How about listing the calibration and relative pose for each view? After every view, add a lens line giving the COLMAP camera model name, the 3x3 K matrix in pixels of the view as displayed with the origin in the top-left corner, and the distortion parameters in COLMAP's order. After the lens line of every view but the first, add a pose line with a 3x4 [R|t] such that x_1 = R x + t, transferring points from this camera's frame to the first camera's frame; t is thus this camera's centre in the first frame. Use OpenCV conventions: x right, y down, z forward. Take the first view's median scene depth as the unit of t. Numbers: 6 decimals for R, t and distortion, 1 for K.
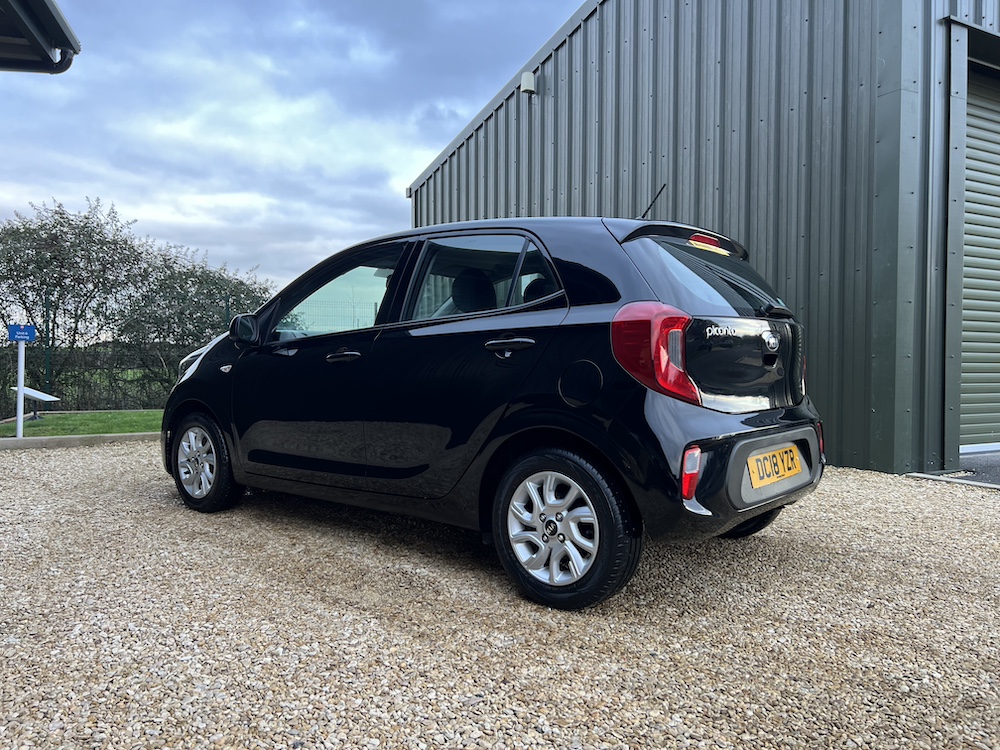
lens RADIAL K [[750.0, 0, 500.6], [0, 750.0, 378.7], [0, 0, 1]] dist [0.051846, -0.057273]
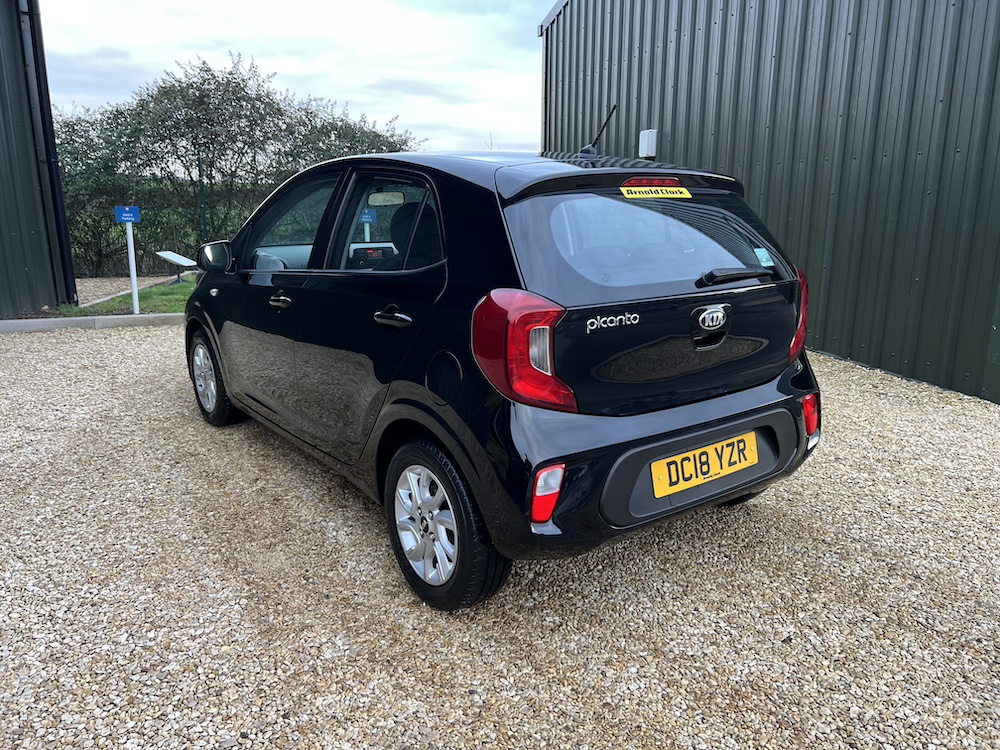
lens RADIAL K [[751.7, 0, 507.8], [0, 751.7, 380.9], [0, 0, 1]] dist [0.037074, -0.034829]
pose [[0.973279, 0.053465, -0.223314, 0.312802], [-0.003799, 0.976133, 0.217142, -0.150987], [0.229594, -0.210492, 0.950253, 0.153190]]
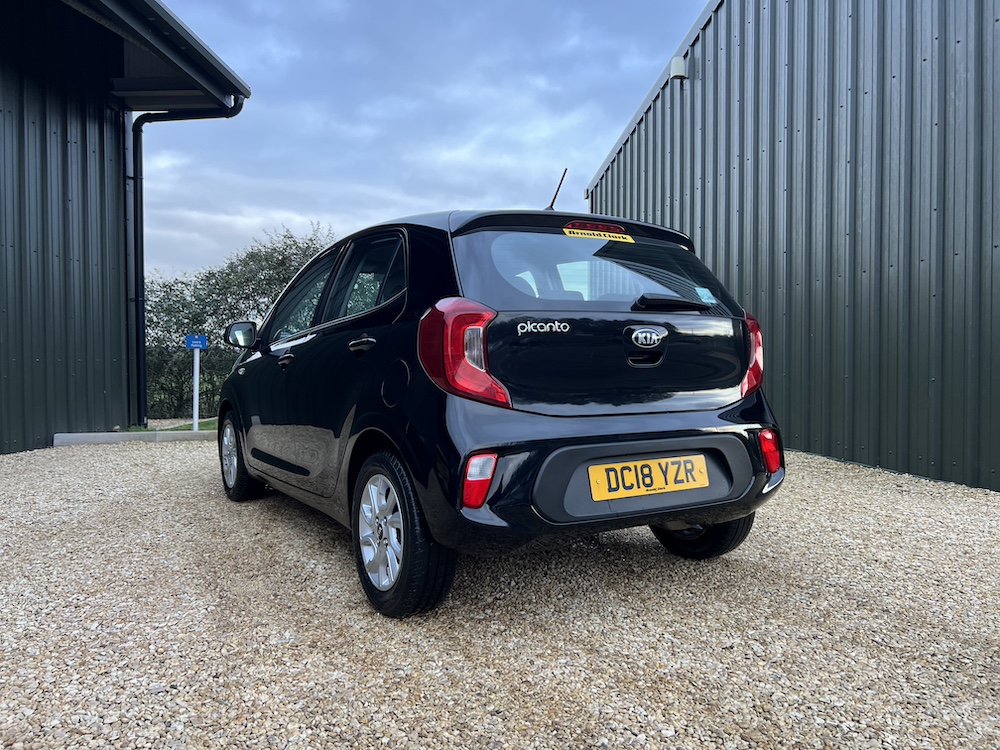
lens RADIAL K [[751.4, 0, 505.0], [0, 751.4, 383.4], [0, 0, 1]] dist [0.045789, -0.048018]
pose [[0.946170, -0.000282, -0.323671, 0.462361], [0.001135, 0.999996, 0.002447, 0.002404], [0.323669, -0.002682, 0.946166, 0.105055]]
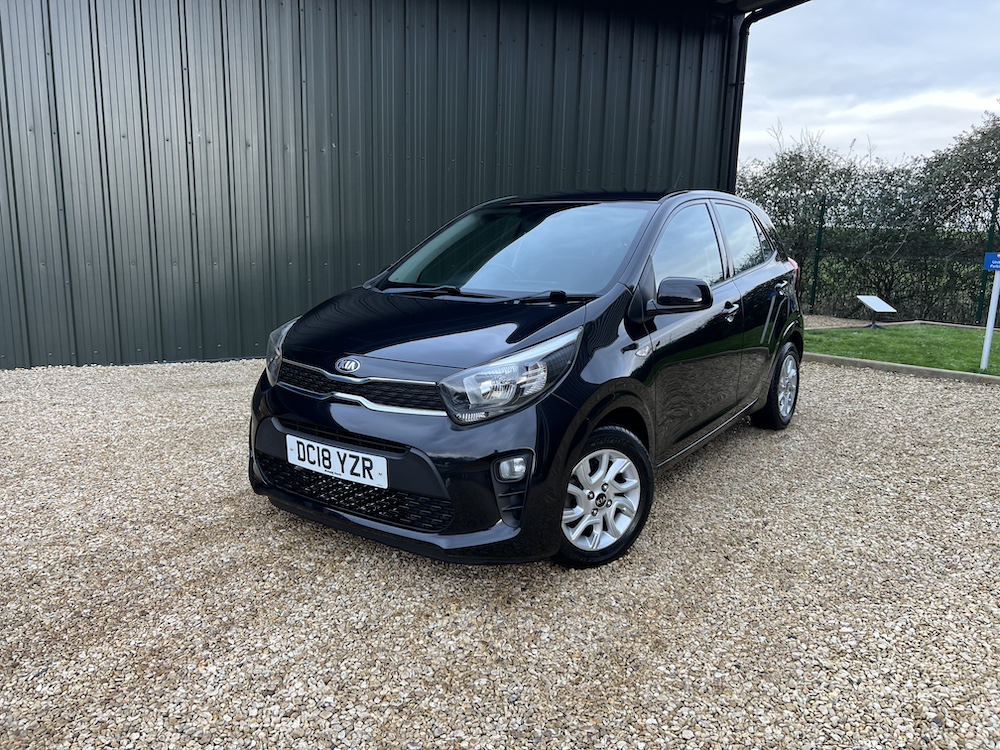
lens RADIAL K [[750.0, 0, 500.6], [0, 750.0, 378.7], [0, 0, 1]] dist [0.051846, -0.057273]
pose [[0.187235, 0.179610, -0.965755, 1.062696], [-0.040594, 0.983717, 0.175080, -0.134192], [0.981476, 0.006422, 0.191478, 0.951474]]
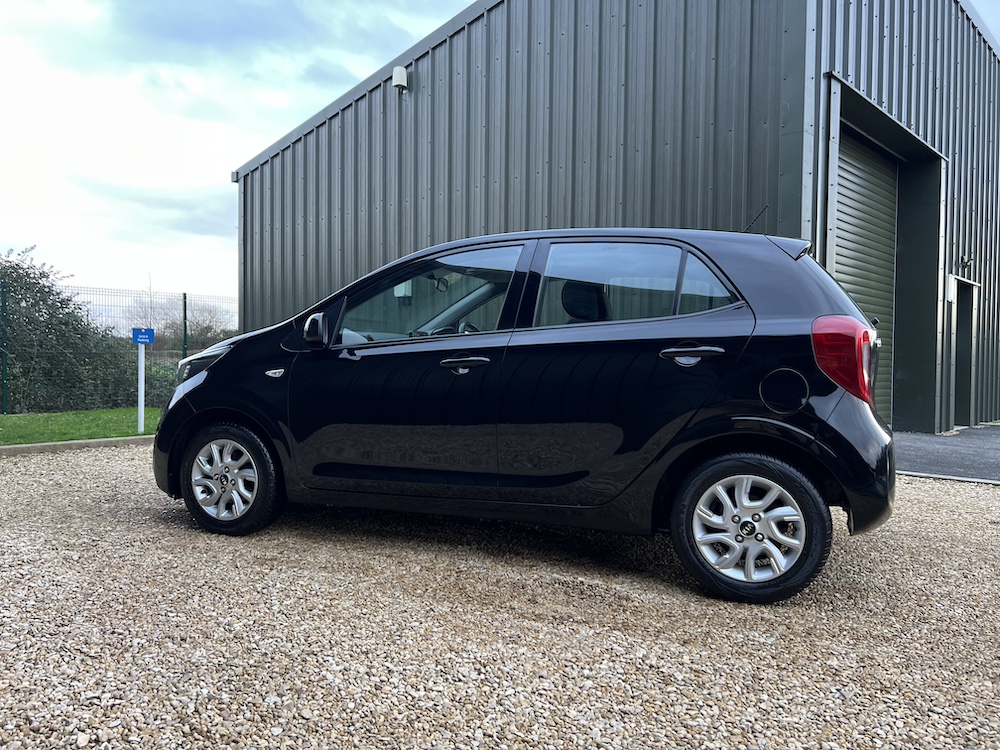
lens RADIAL K [[749.7, 0, 498.5], [0, 749.7, 381.6], [0, 0, 1]] dist [0.047418, -0.051781]
pose [[0.948864, -0.001947, 0.315680, -0.510479], [-0.000095, 0.999979, 0.006453, -0.011876], [-0.315686, -0.006153, 0.948844, 0.092667]]
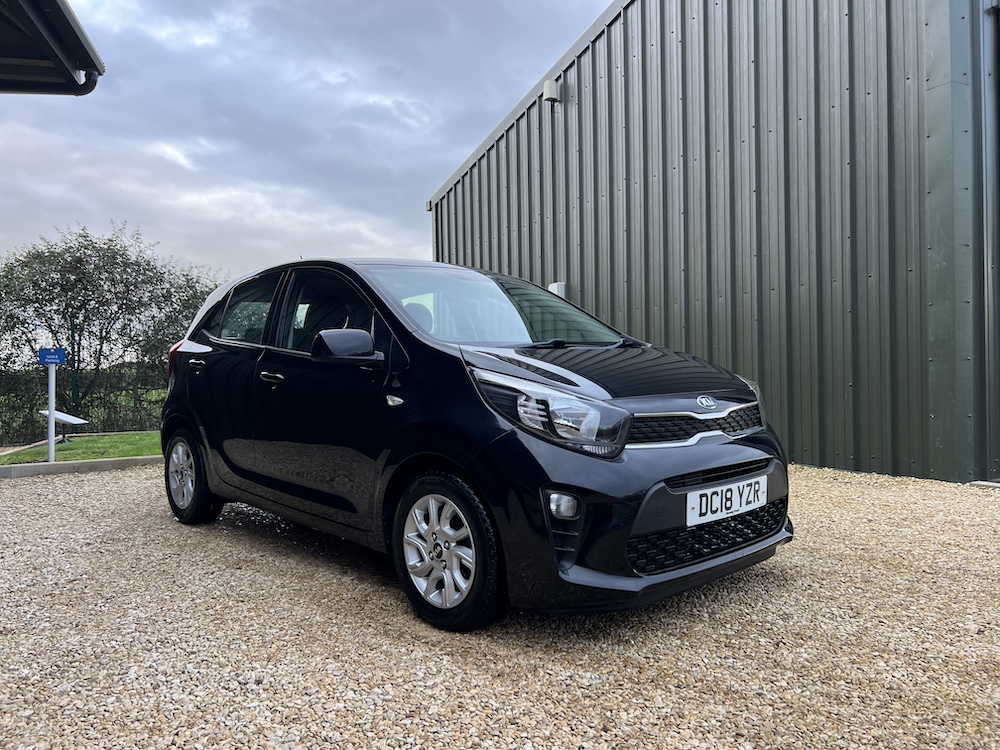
lens RADIAL K [[749.7, 0, 498.5], [0, 749.7, 381.6], [0, 0, 1]] dist [0.047418, -0.051781]
pose [[0.999476, -0.022945, -0.022837, -0.060549], [0.022678, 0.999672, -0.011910, -0.005503], [0.023103, 0.011386, 0.999668, 0.056185]]
